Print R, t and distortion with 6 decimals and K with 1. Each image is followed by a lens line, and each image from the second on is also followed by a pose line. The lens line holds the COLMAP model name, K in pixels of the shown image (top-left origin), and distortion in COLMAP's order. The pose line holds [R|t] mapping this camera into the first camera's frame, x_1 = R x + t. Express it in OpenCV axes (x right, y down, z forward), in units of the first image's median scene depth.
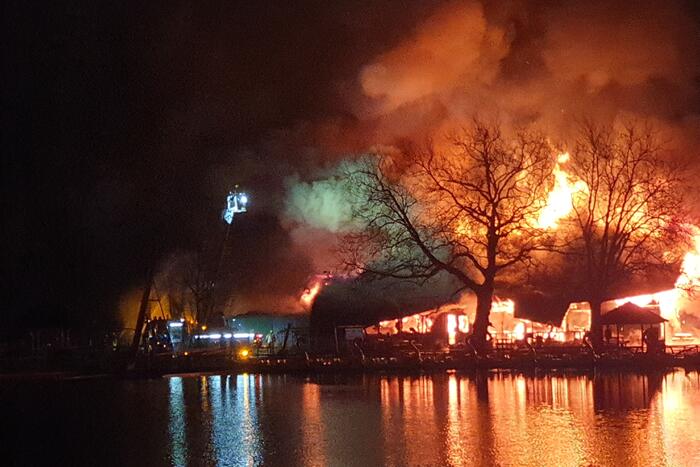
lens RADIAL K [[2757.6, 0, 367.6], [0, 2757.6, 235.2], [0, 0, 1]] dist [0.536193, 0.000000]
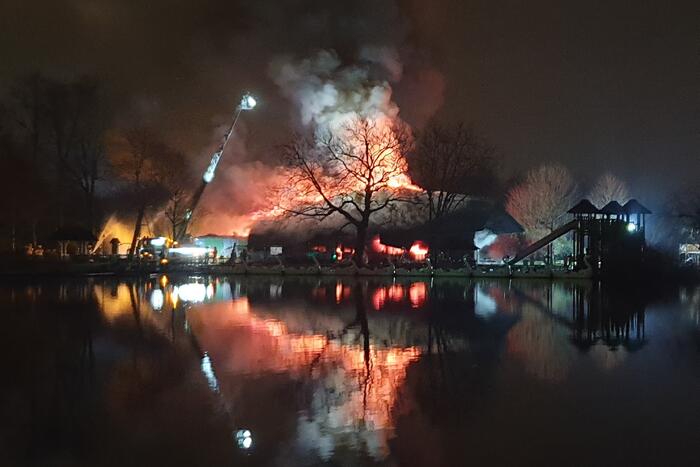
lens RADIAL K [[2757.6, 0, 388.9], [0, 2757.6, 240.8], [0, 0, 1]] dist [0.536193, 0.000000]
pose [[0.998063, 0.031632, 0.053565, -0.025110], [-0.033034, 0.999129, 0.025507, -0.011305], [-0.052712, -0.027227, 0.998239, -0.537286]]
